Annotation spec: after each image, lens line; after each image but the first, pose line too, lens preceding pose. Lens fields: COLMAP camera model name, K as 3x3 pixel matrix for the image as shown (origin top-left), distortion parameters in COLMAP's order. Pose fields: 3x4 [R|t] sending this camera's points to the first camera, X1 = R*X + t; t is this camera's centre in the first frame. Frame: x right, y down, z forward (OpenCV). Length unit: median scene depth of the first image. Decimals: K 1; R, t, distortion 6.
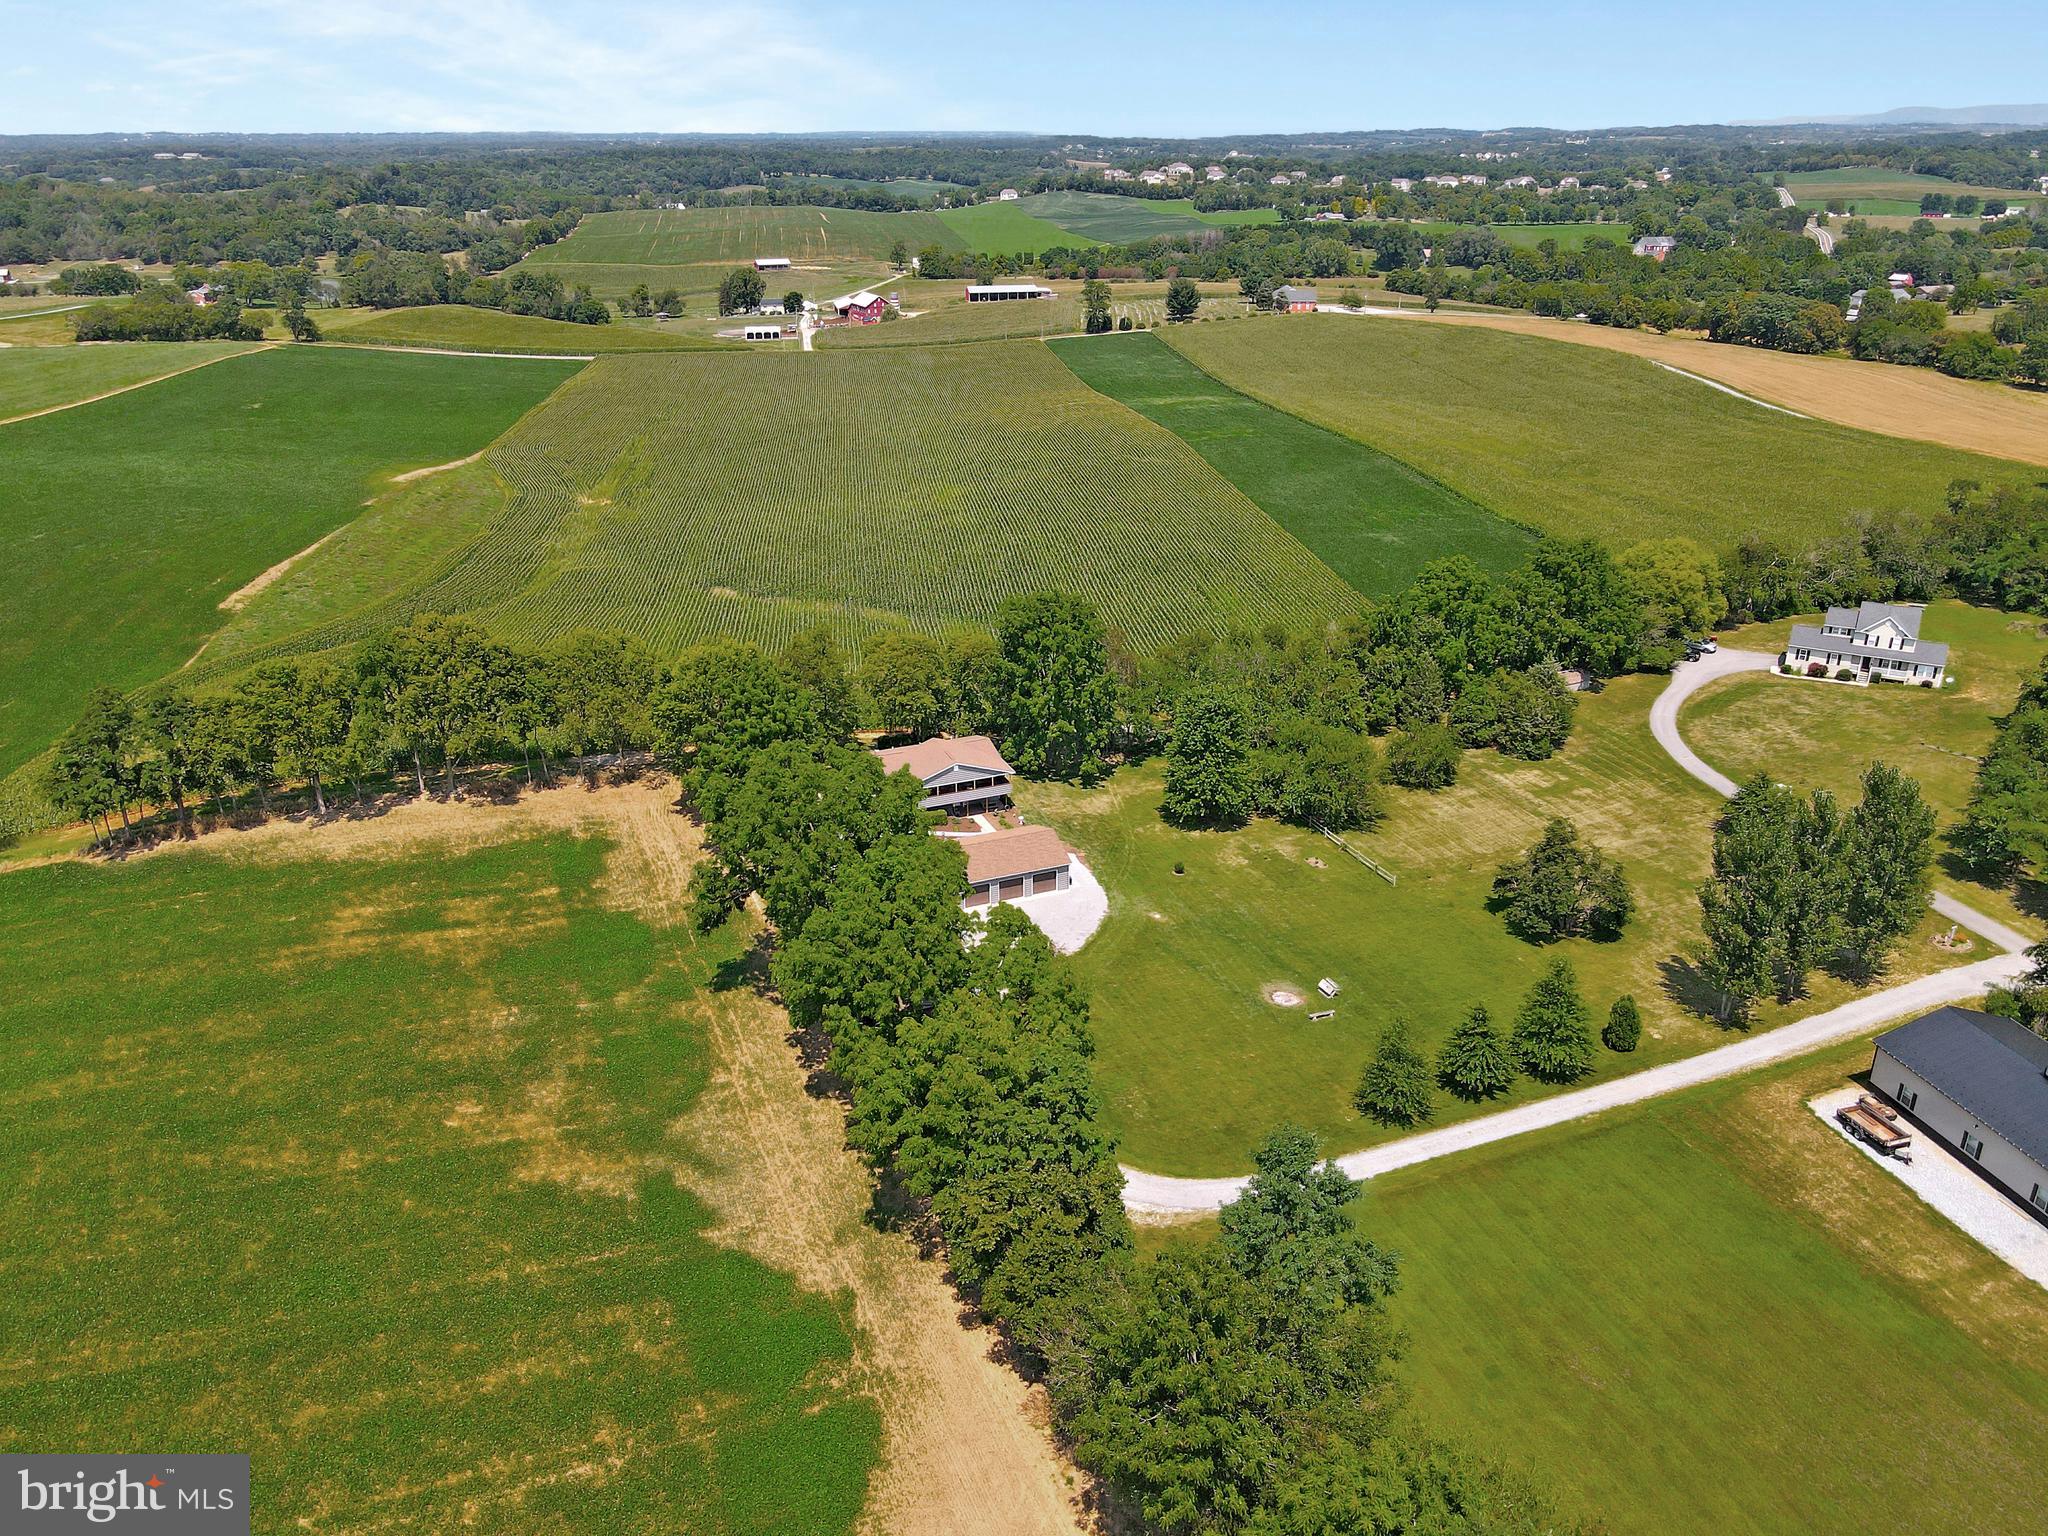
lens RADIAL K [[1508.5, 0, 1032.9], [0, 1508.5, 755.9], [0, 0, 1]] dist [0.014181, 0.009884]
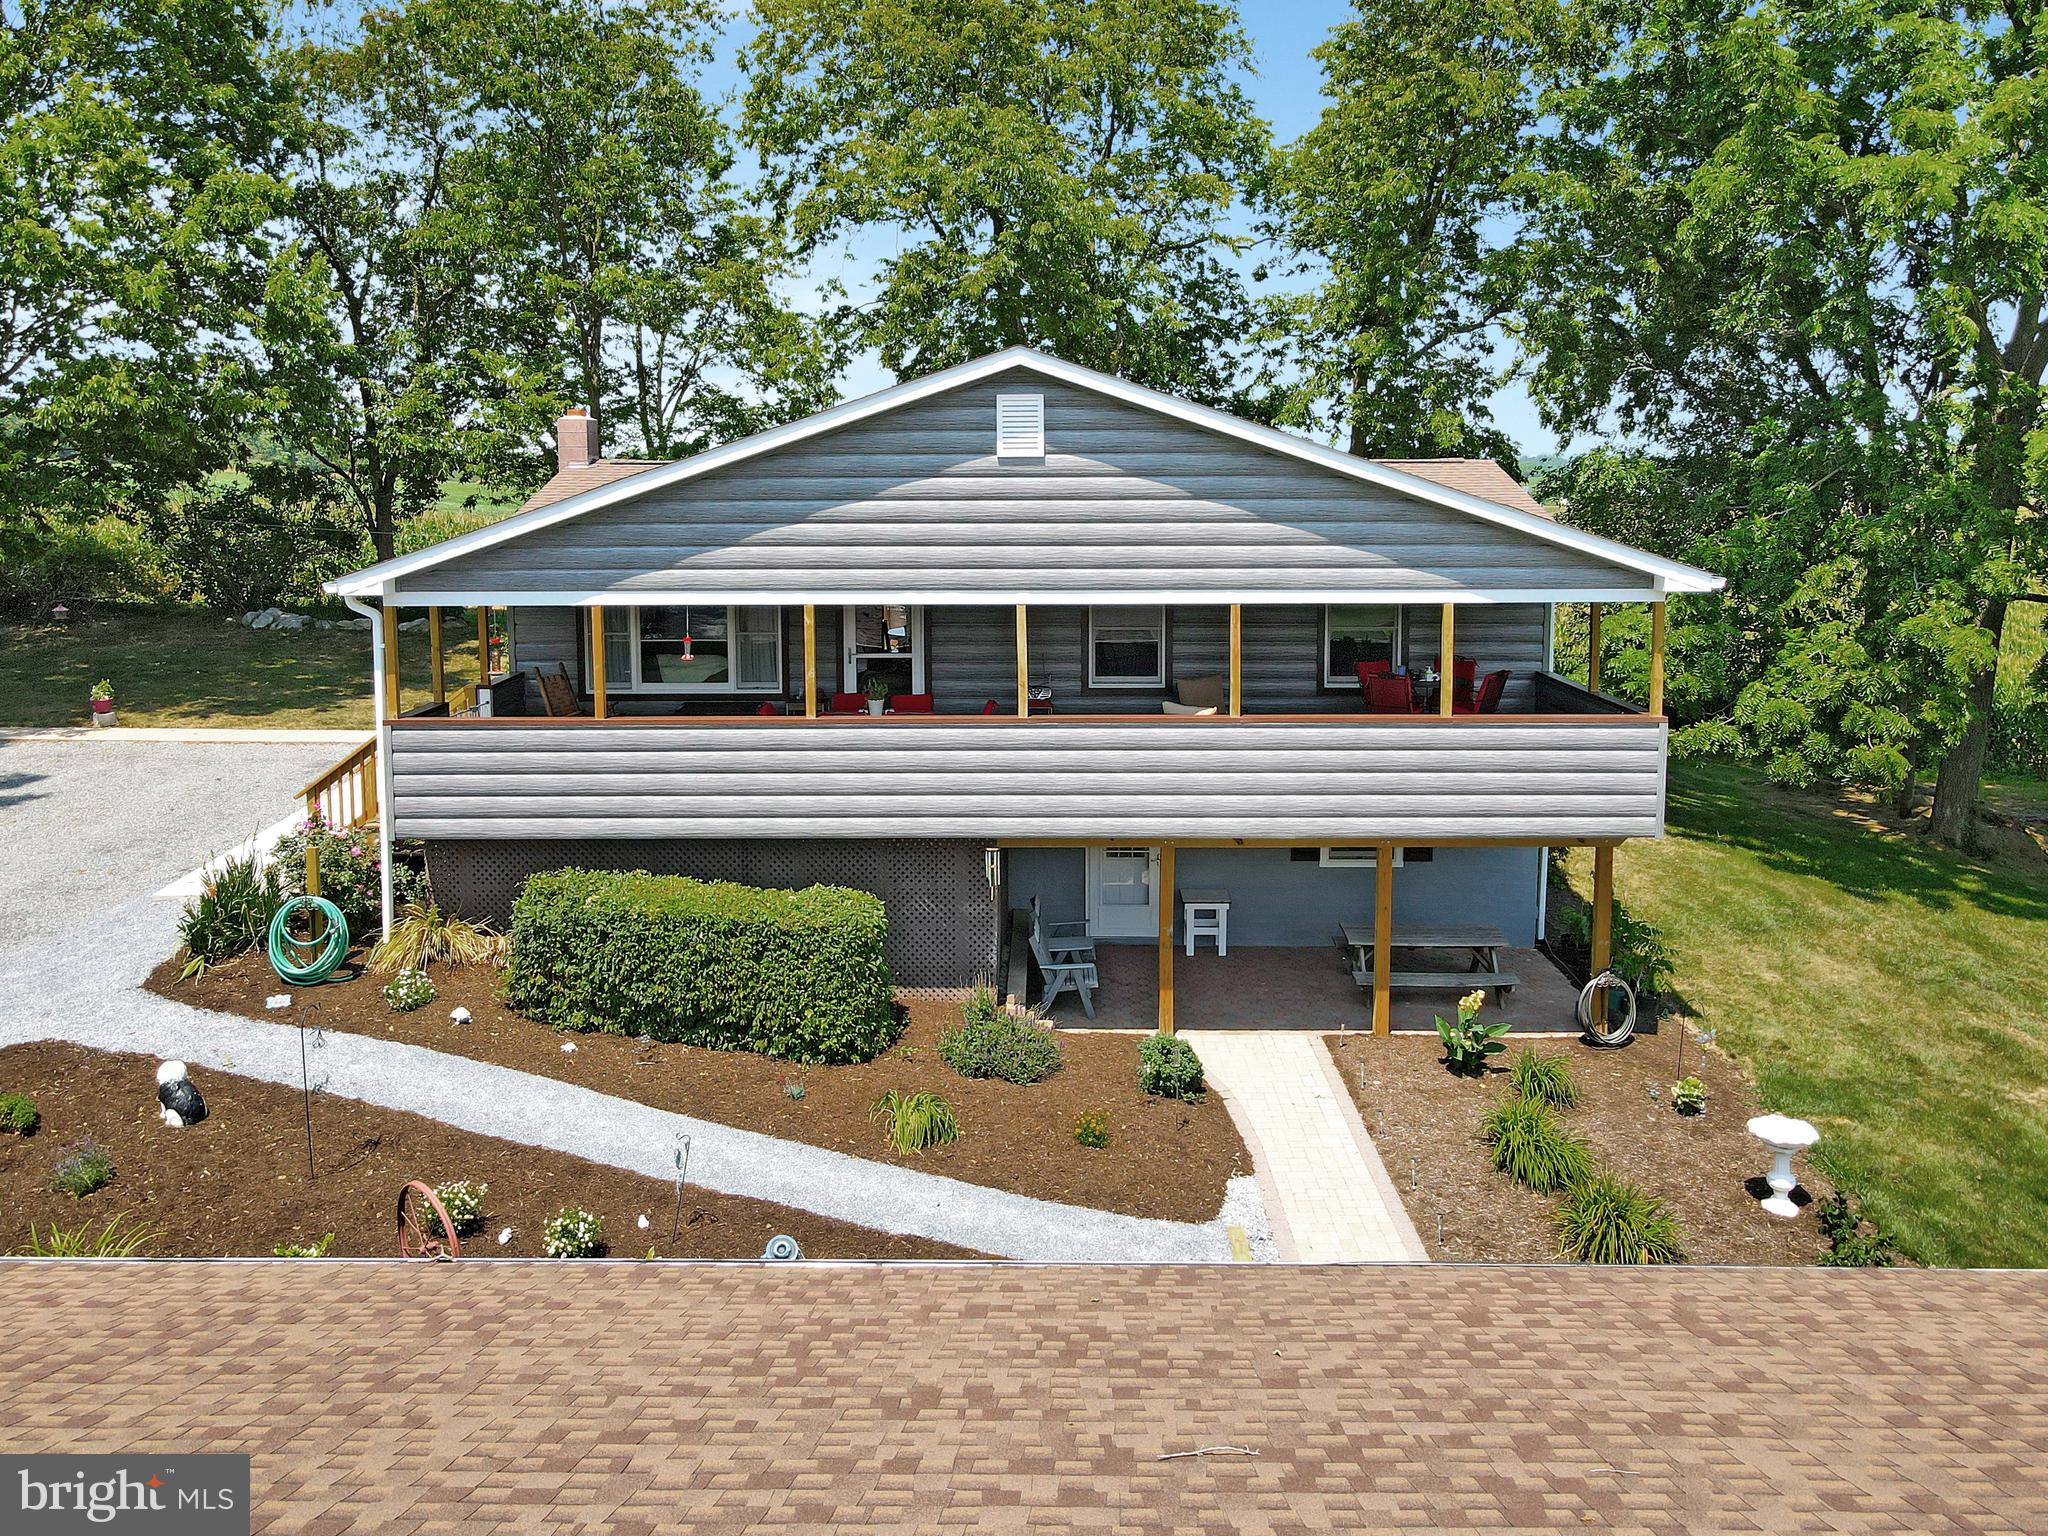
lens RADIAL K [[1508.5, 0, 1030.0], [0, 1508.5, 690.7], [0, 0, 1]] dist [0.014181, 0.009884]
pose [[0.915976, 0.053607, -0.397636, -0.012817], [-0.152399, 0.963247, -0.221200, 0.040206], [0.371164, 0.263213, 0.890481, 0.863803]]
